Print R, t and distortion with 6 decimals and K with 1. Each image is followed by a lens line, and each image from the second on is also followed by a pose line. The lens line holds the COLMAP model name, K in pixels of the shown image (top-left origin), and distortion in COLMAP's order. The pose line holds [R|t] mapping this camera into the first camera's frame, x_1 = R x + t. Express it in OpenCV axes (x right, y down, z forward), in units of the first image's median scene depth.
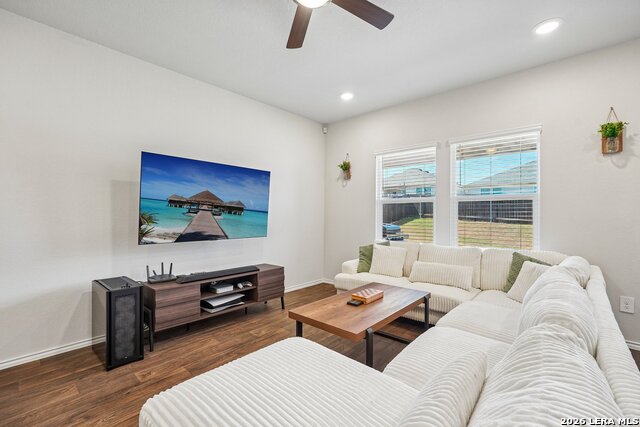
lens RADIAL K [[282.4, 0, 322.3], [0, 282.4, 214.5], [0, 0, 1]] dist [-0.003347, 0.003079]
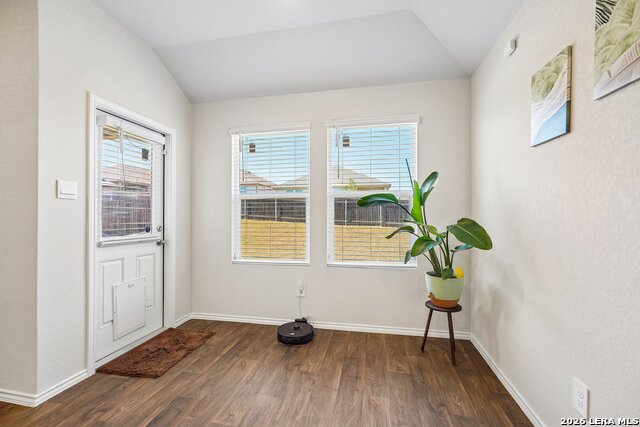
lens RADIAL K [[282.4, 0, 316.2], [0, 282.4, 217.0], [0, 0, 1]] dist [-0.003347, 0.003079]
pose [[0.869079, -0.014282, 0.494467, 0.208614], [0.009588, 0.999882, 0.012028, 0.000170], [-0.494580, -0.005712, 0.869113, -0.010996]]
